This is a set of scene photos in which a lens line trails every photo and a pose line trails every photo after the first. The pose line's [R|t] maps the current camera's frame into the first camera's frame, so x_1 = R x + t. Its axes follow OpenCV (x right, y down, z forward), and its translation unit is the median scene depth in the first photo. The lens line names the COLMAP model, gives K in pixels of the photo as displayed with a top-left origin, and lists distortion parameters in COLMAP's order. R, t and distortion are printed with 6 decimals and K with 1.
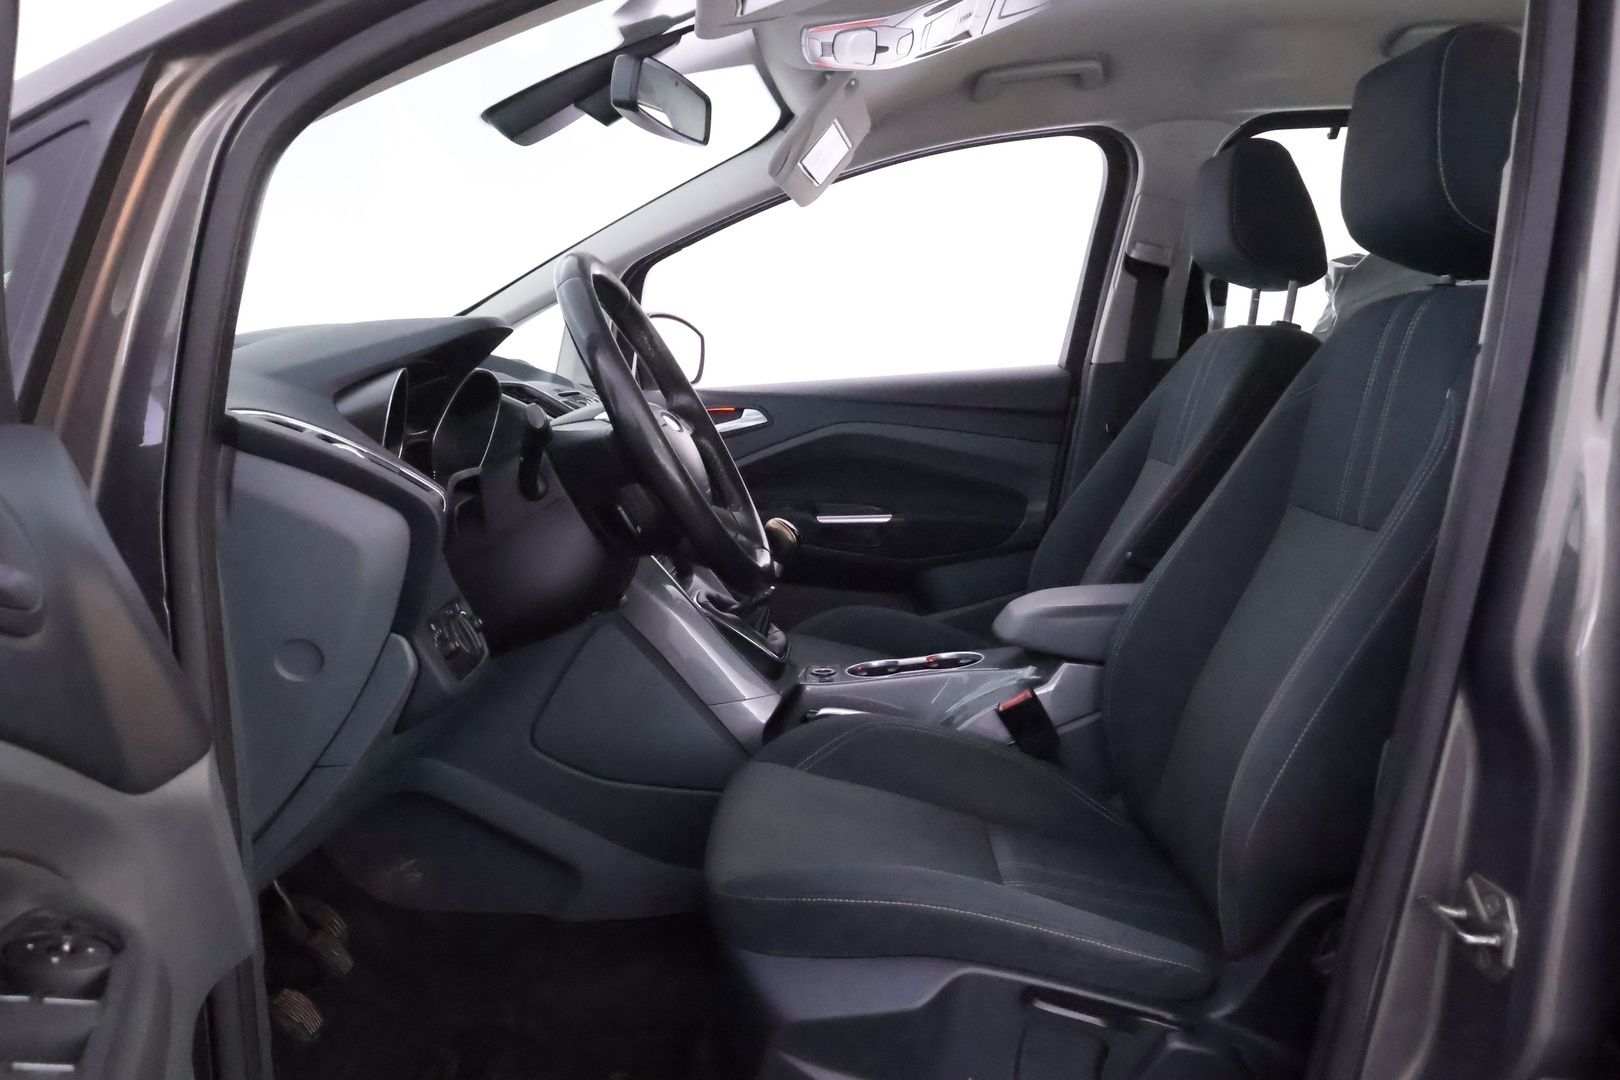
lens RADIAL K [[1320.7, 0, 810.0], [0, 1320.7, 540.0], [0, 0, 1]] dist [0.049873, 0.007695]
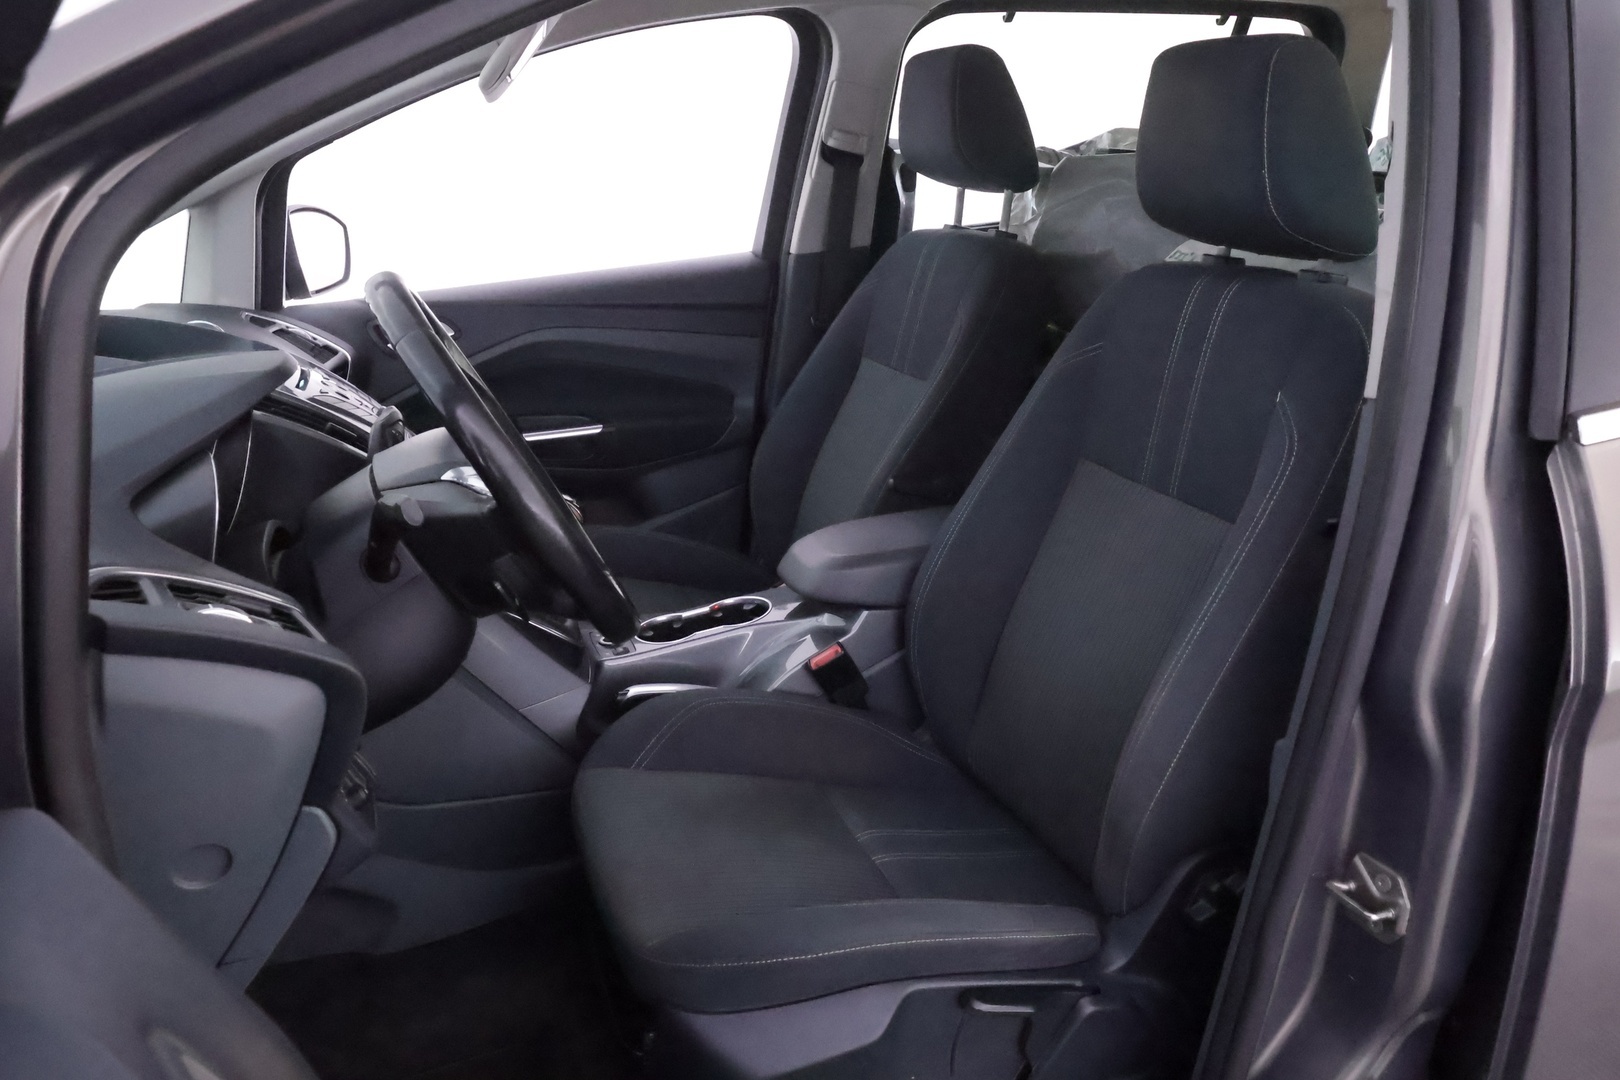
lens RADIAL K [[1320.7, 0, 810.0], [0, 1320.7, 540.0], [0, 0, 1]] dist [0.049873, 0.007695]
pose [[0.936280, -0.124326, 0.328517, -0.177238], [0.064074, 0.980024, 0.188273, -0.157091], [-0.345362, -0.155226, 0.925543, 0.076828]]
